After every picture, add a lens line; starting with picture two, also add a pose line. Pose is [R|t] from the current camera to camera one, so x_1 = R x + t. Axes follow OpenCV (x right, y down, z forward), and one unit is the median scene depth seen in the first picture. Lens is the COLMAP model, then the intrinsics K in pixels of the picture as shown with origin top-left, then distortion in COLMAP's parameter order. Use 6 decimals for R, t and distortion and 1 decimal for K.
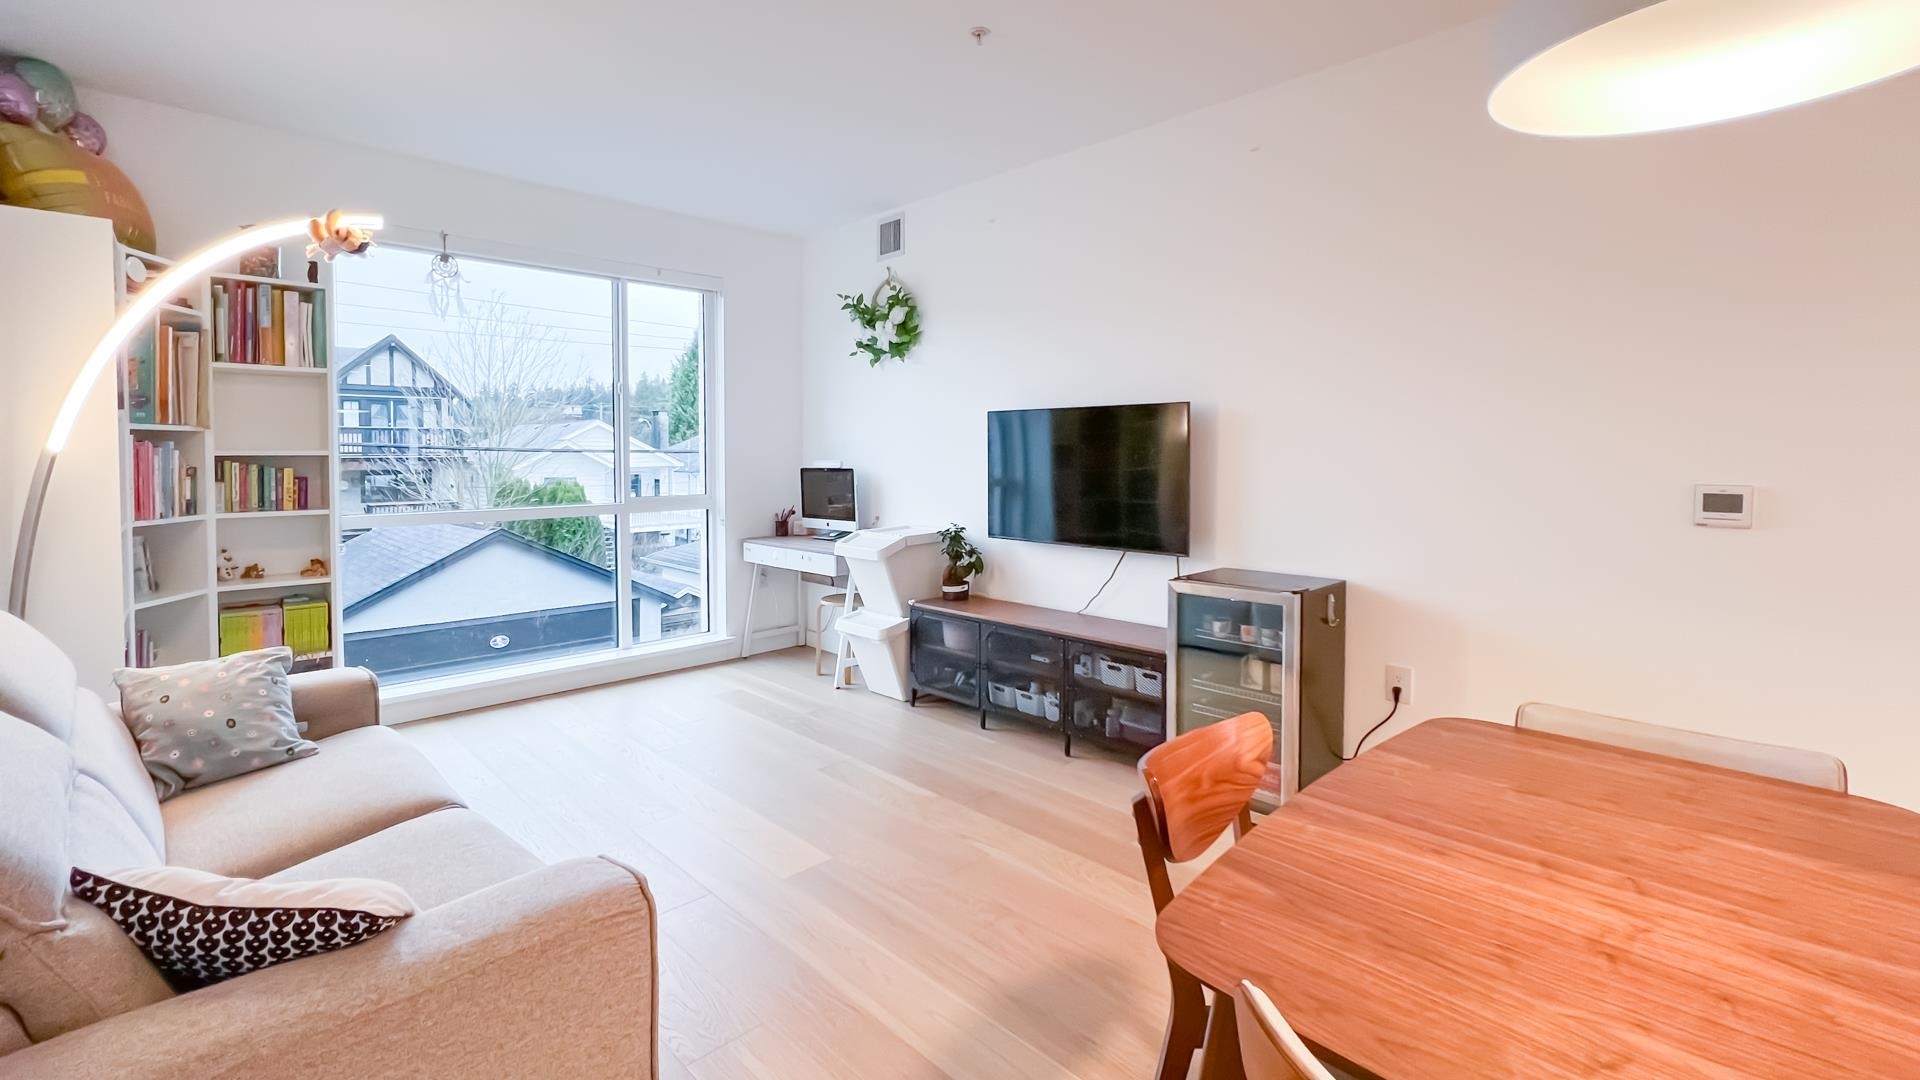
lens RADIAL K [[804.9, 0, 960.9], [0, 804.9, 466.0], [0, 0, 1]] dist [0.000789, -0.000101]
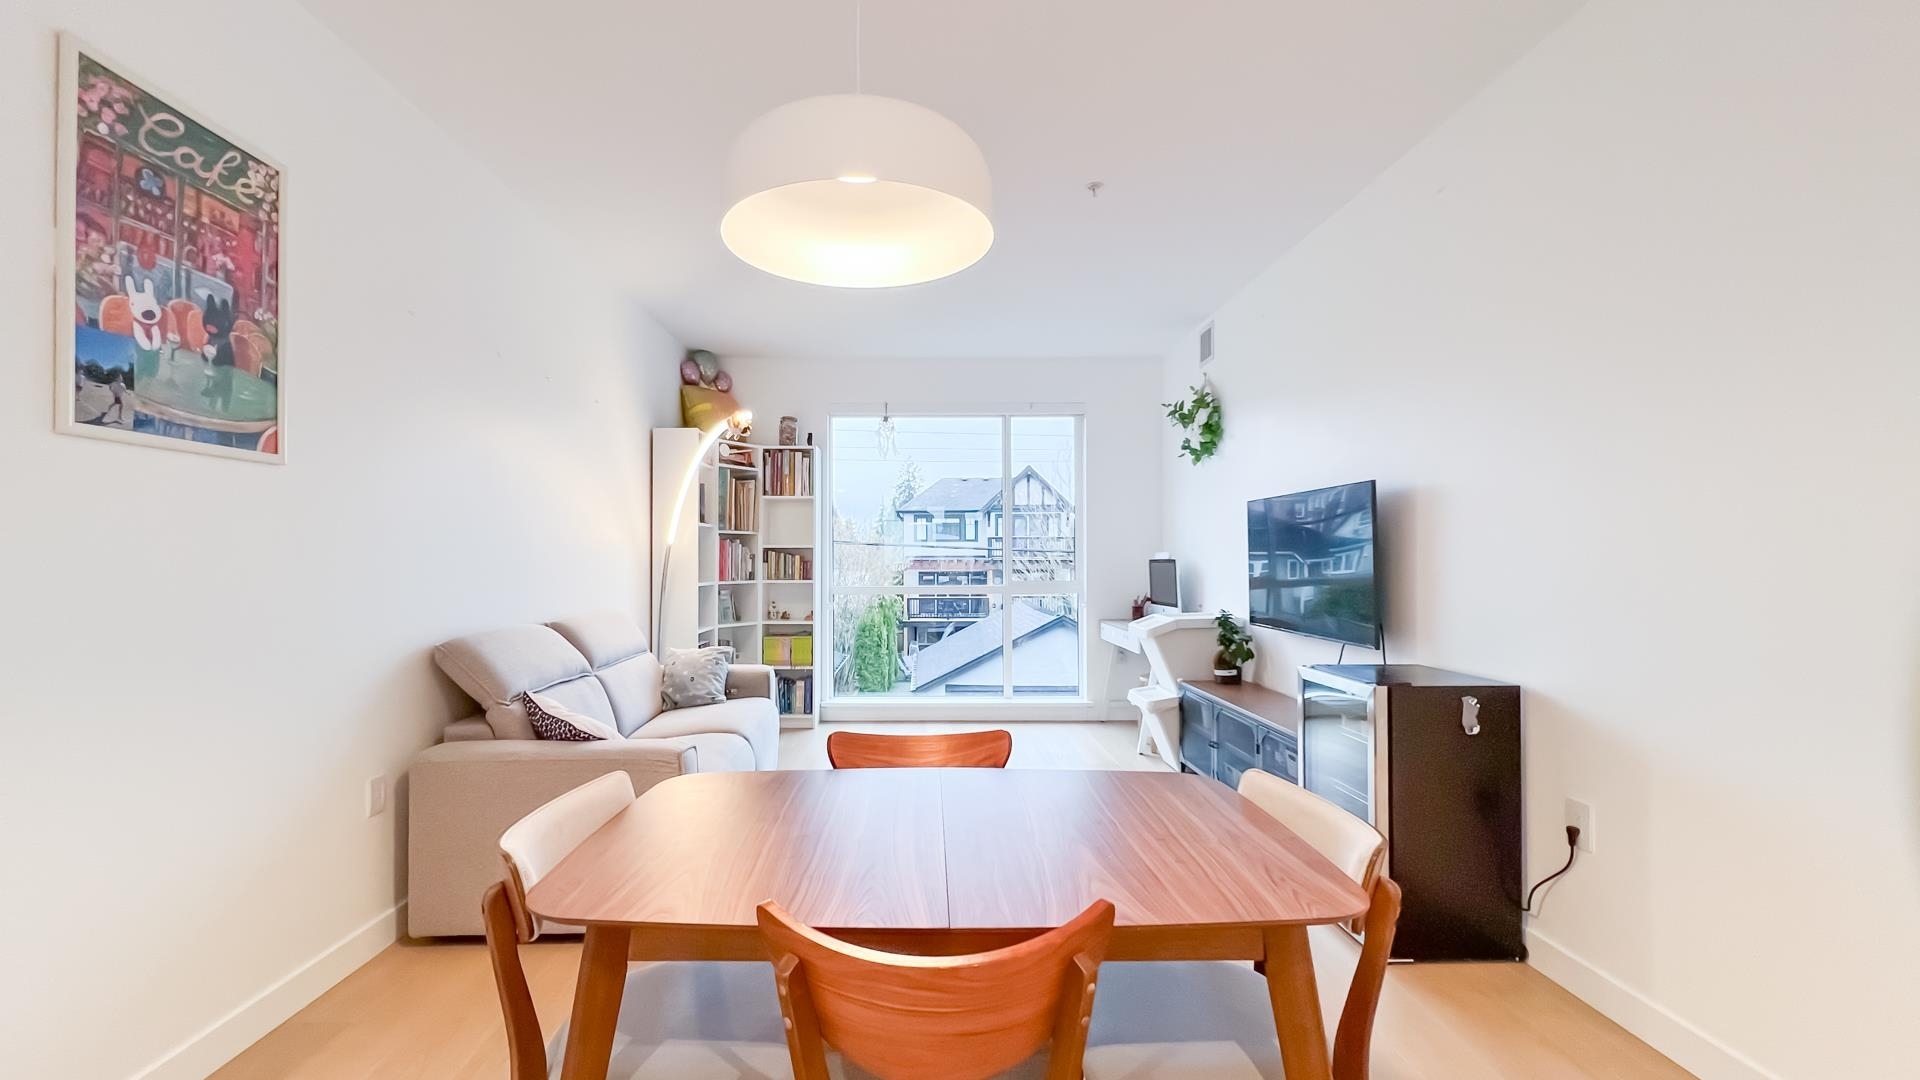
lens RADIAL K [[782.2, 0, 960.0], [0, 782.2, 540.0], [0, 0, 1]] dist [0.001714, 0.000045]
pose [[0.731545, -0.016190, -0.681601, 0.544132], [-0.010821, 0.999316, -0.035351, 0.024968], [0.681707, 0.033237, 0.730870, 0.024630]]
